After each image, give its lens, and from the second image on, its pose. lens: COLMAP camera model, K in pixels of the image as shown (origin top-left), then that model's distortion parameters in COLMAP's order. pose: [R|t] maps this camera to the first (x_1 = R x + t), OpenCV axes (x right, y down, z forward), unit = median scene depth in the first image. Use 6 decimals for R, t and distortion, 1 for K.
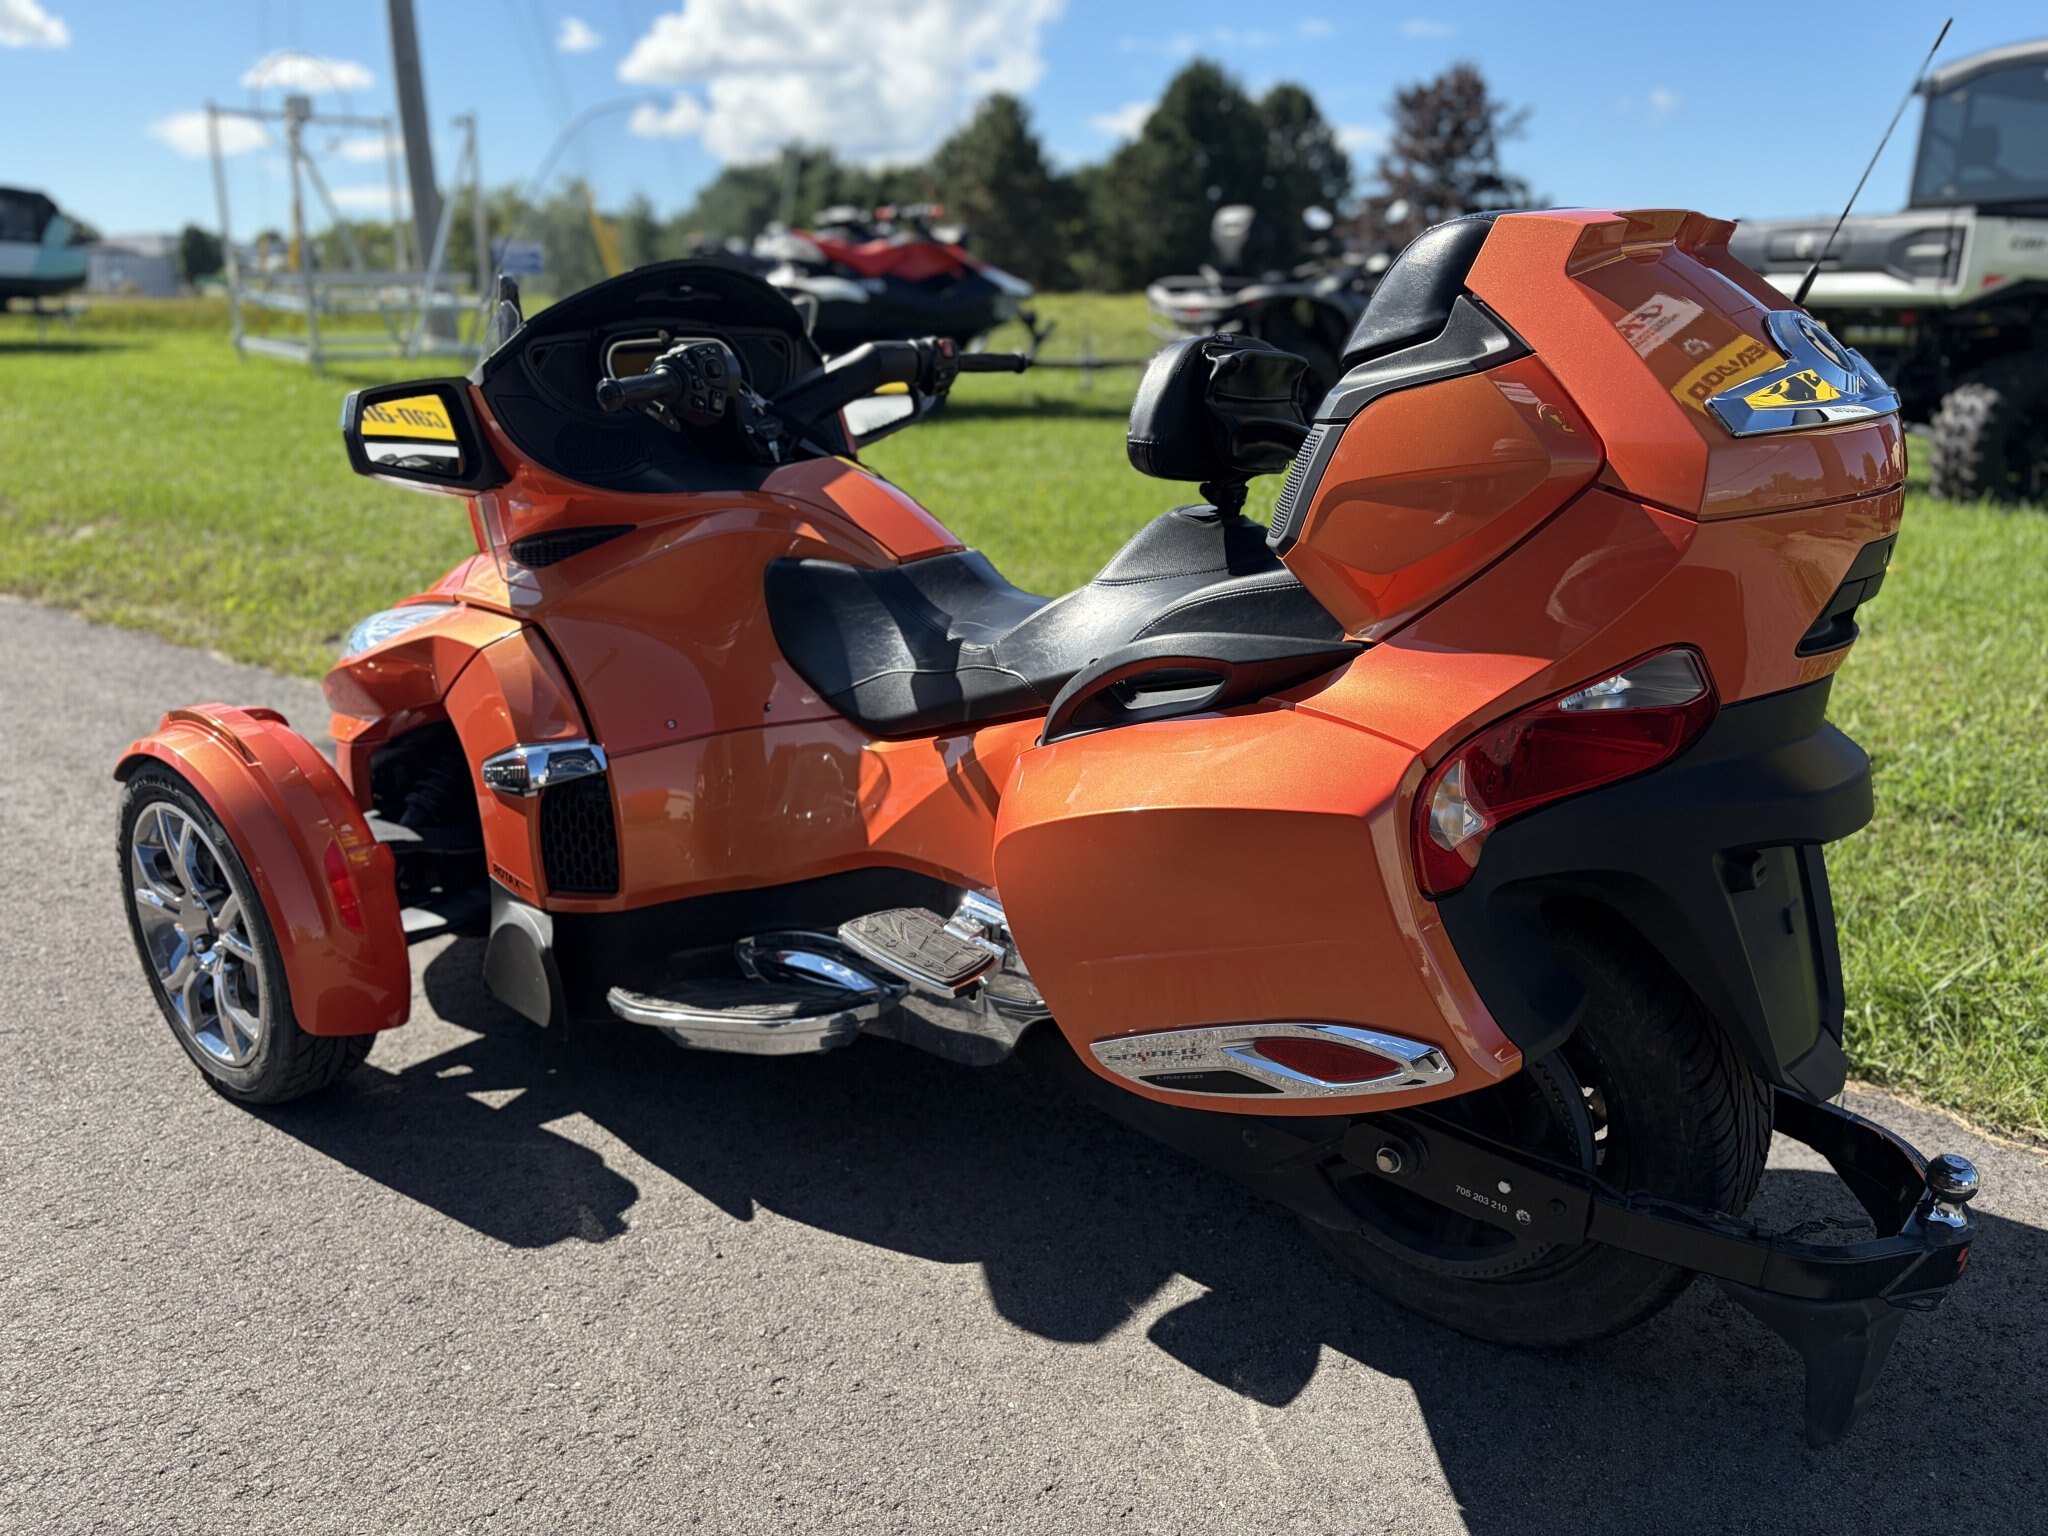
lens RADIAL K [[1576.3, 0, 1018.9], [0, 1576.3, 756.5], [0, 0, 1]] dist [0.040960, -0.036136]
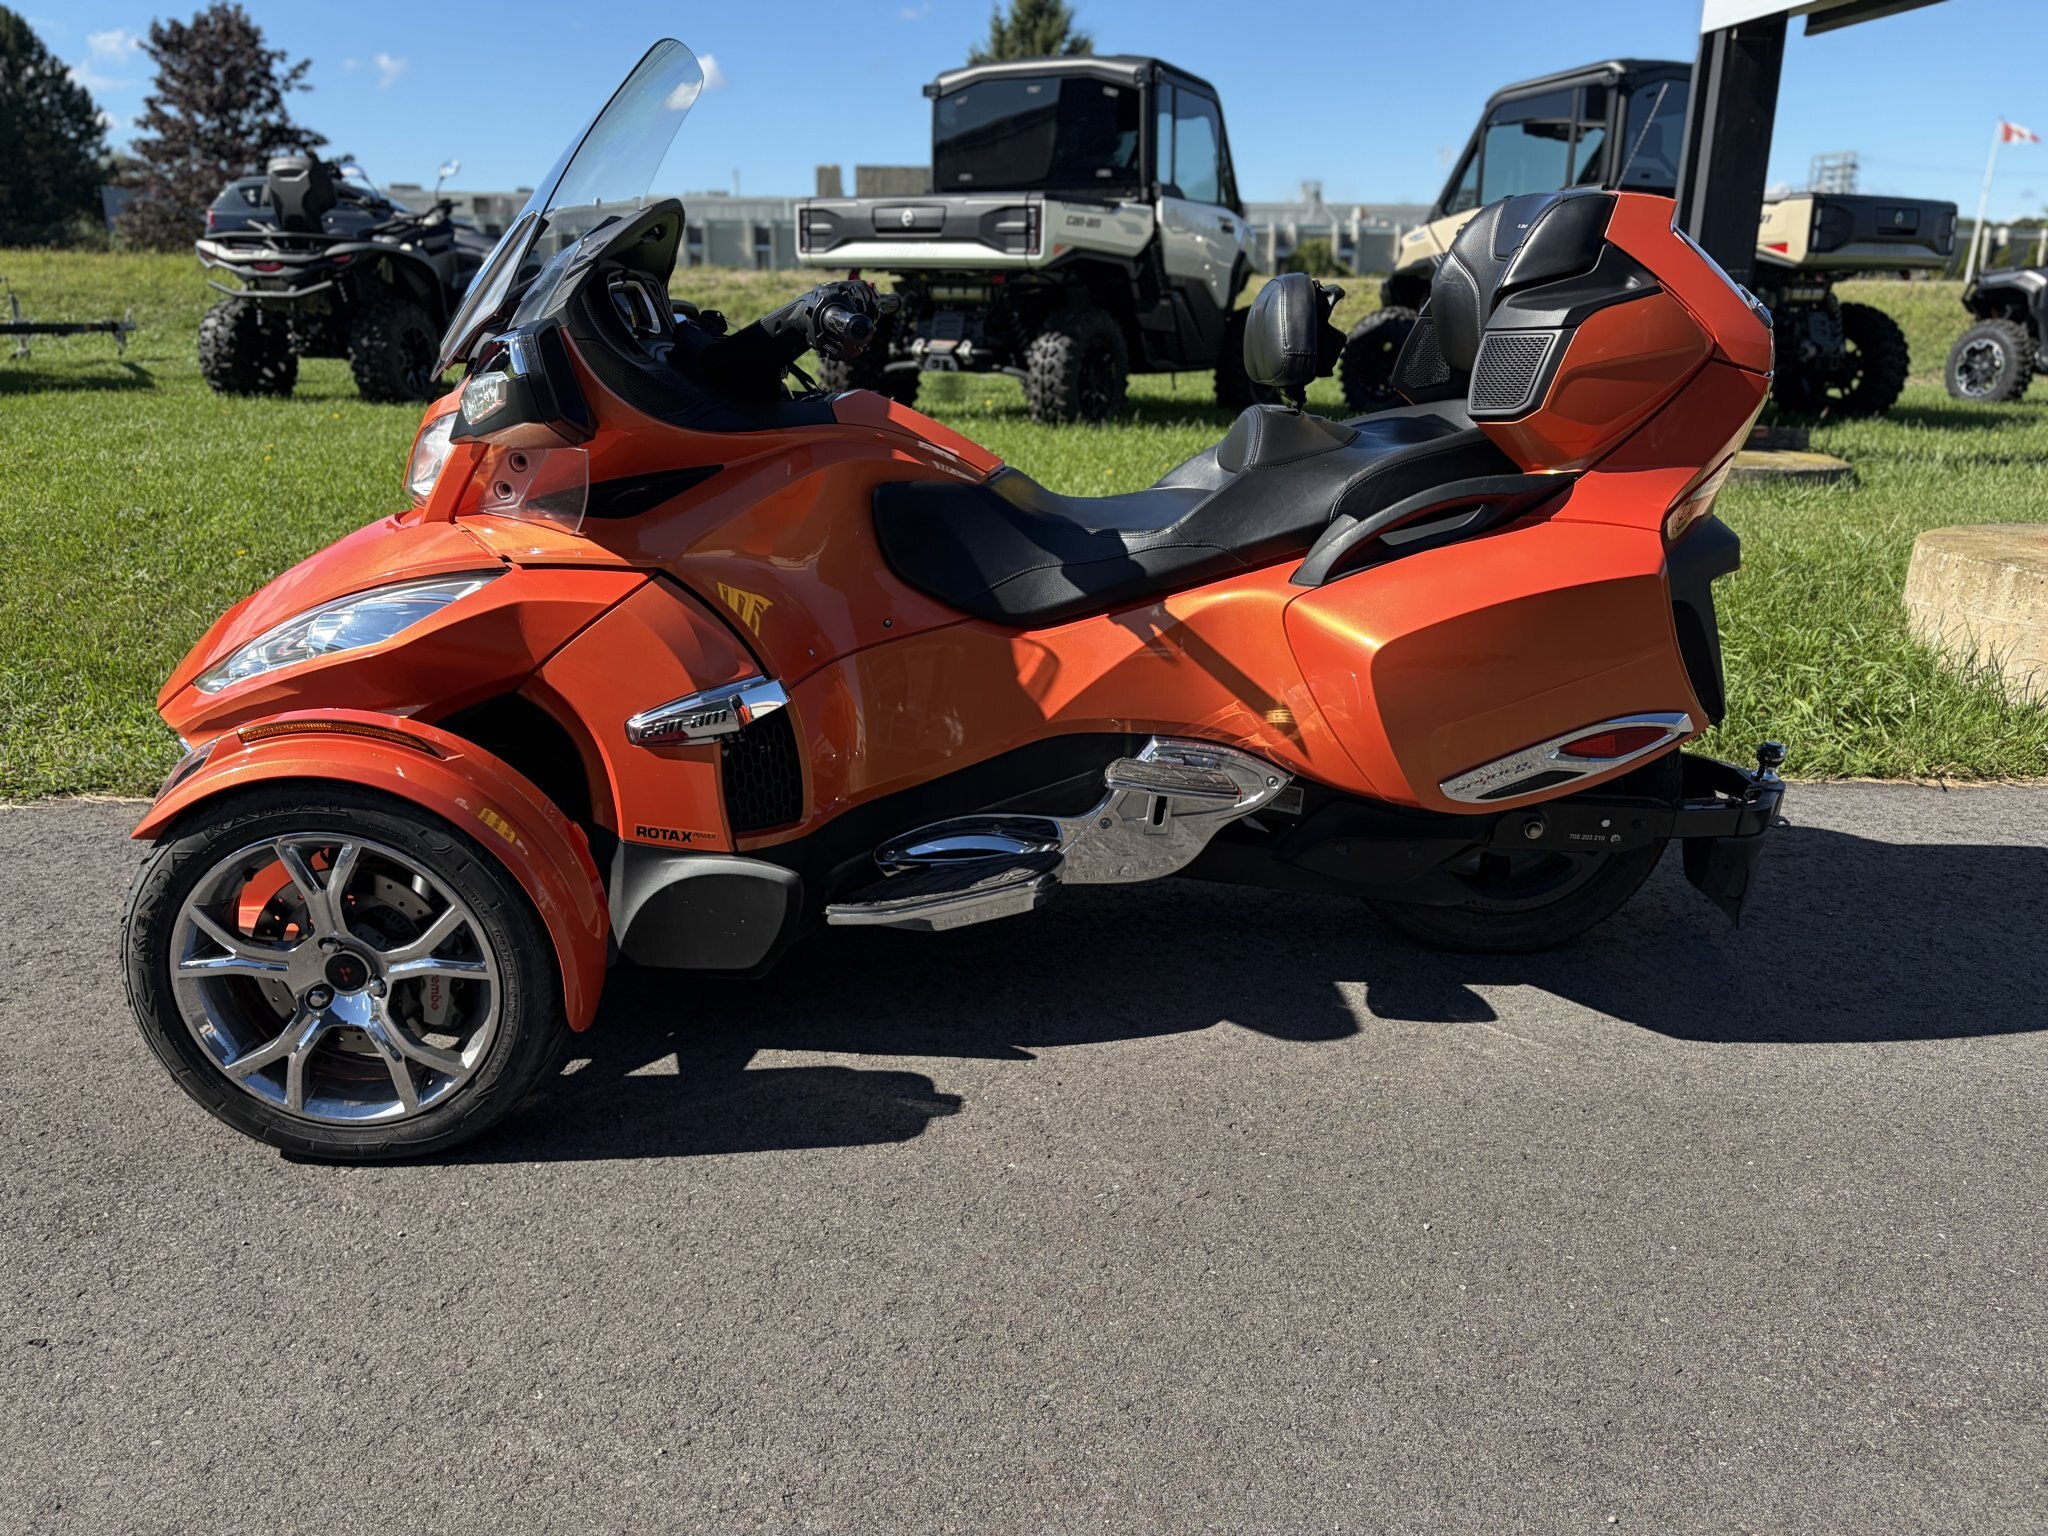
lens RADIAL K [[1576.3, 0, 1007.5], [0, 1576.3, 765.3], [0, 0, 1]] dist [0.040960, -0.036136]
pose [[0.762626, -0.186827, 0.619272, -0.359327], [0.171048, 0.981548, 0.085477, -0.006296], [-0.623815, 0.040738, 0.780510, 0.049296]]
